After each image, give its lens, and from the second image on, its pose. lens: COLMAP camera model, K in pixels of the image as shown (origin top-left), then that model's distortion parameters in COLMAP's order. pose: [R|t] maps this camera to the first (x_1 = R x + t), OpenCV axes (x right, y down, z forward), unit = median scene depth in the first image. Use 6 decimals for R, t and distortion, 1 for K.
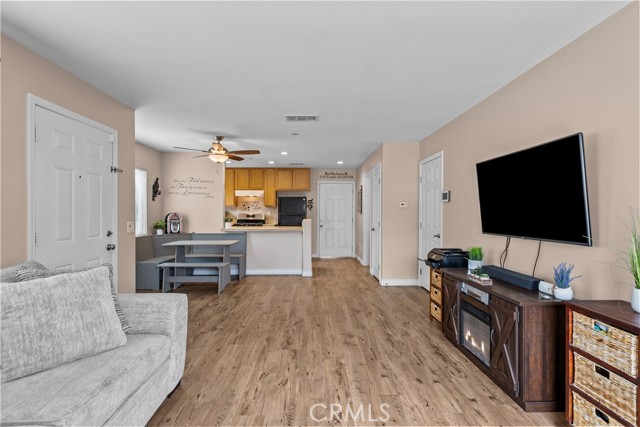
lens RADIAL K [[314.2, 0, 316.7], [0, 314.2, 213.6], [0, 0, 1]] dist [0.002486, 0.000311]
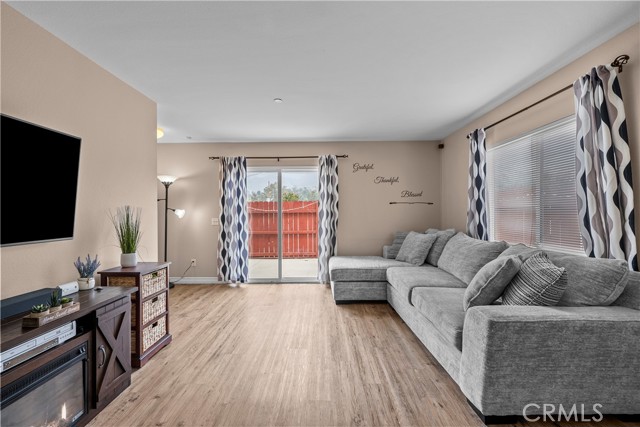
lens RADIAL K [[266.7, 0, 320.0], [0, 266.7, 213.5], [0, 0, 1]] dist [-0.000095, 0.000025]
pose [[-0.999842, 0.000958, 0.017775, -0.011990], [0.001091, 0.999972, 0.007460, 0.002758], [-0.017767, 0.007478, -0.999814, 0.668571]]
